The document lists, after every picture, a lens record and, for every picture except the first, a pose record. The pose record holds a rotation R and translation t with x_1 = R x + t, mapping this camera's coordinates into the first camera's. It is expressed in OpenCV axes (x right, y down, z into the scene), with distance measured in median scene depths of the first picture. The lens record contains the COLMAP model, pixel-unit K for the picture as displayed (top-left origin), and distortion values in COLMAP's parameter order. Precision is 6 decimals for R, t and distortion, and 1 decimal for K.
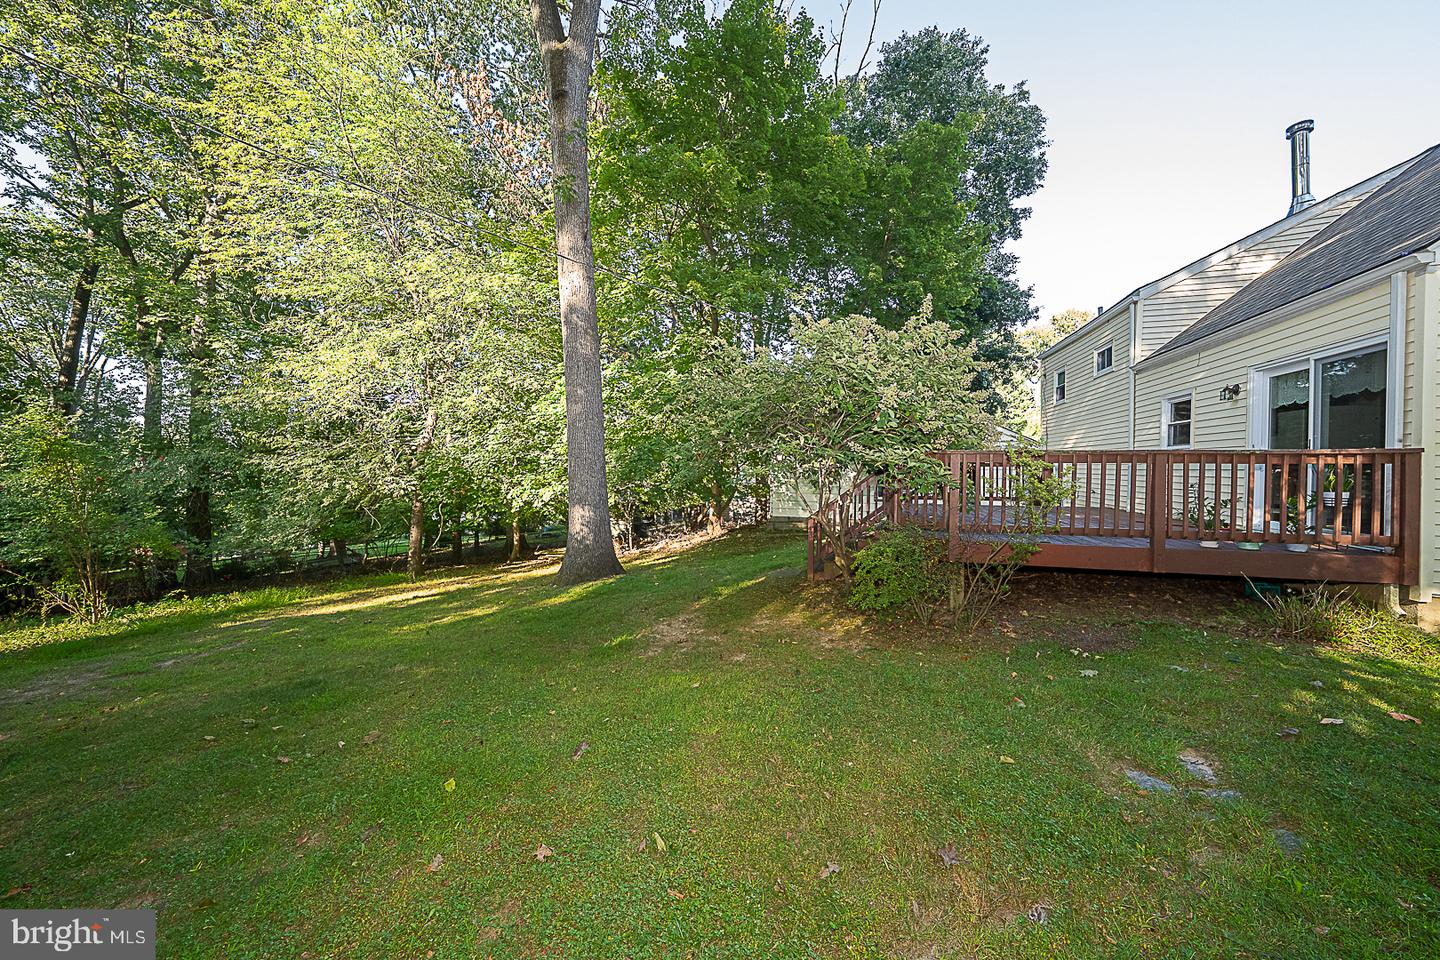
lens RADIAL K [[493.5, 0, 723.1], [0, 493.5, 476.3], [0, 0, 1]] dist [-0.028482, 0.006148]
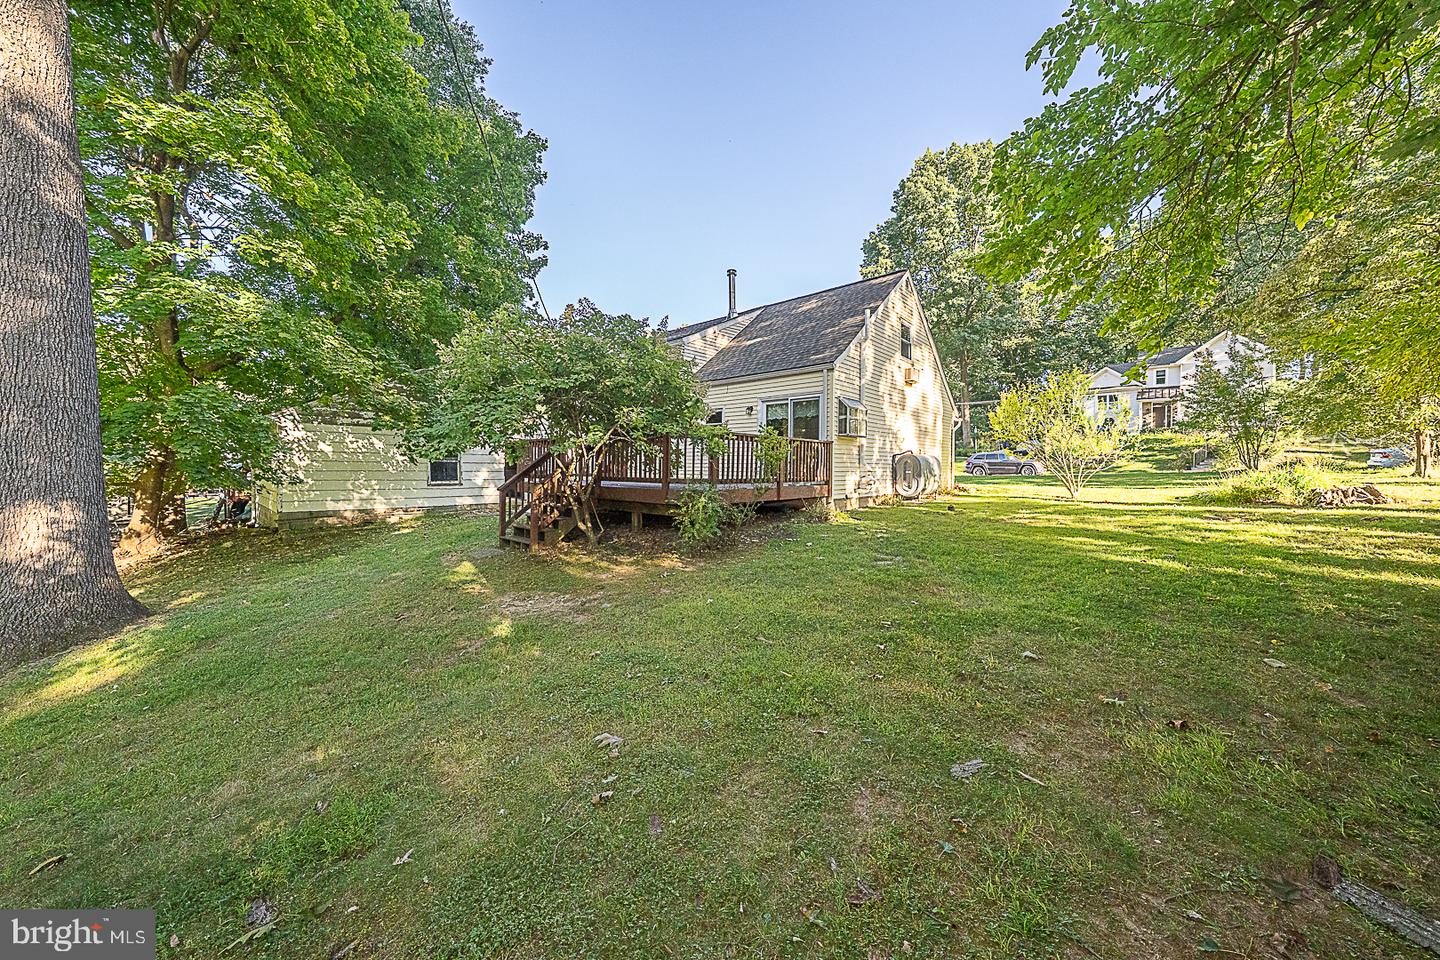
lens RADIAL K [[496.9, 0, 719.3], [0, 496.9, 473.5], [0, 0, 1]] dist [-0.025339, 0.007069]
pose [[0.433892, -0.013112, 0.900869, -0.311205], [0.007070, 0.999913, 0.011148, 0.021200], [-0.900937, 0.001532, 0.433947, 0.109519]]
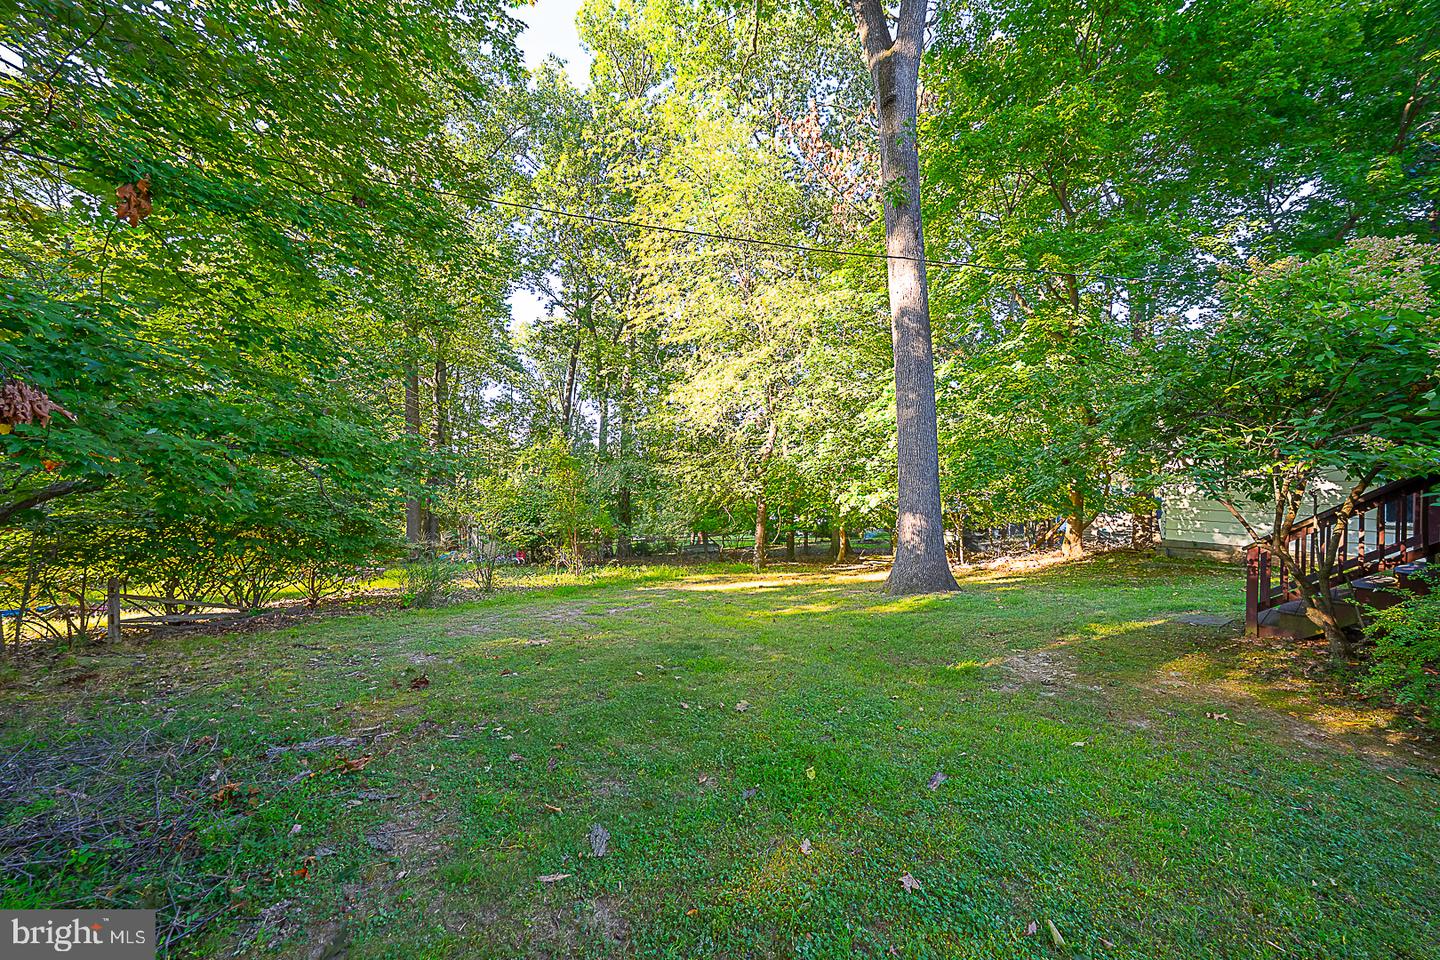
lens RADIAL K [[493.5, 0, 723.1], [0, 493.5, 476.3], [0, 0, 1]] dist [-0.028482, 0.006148]
pose [[0.809543, 0.004671, -0.587042, -0.016361], [-0.012655, 0.999875, -0.009495, -0.000098], [0.586924, 0.015116, 0.809501, 0.001865]]
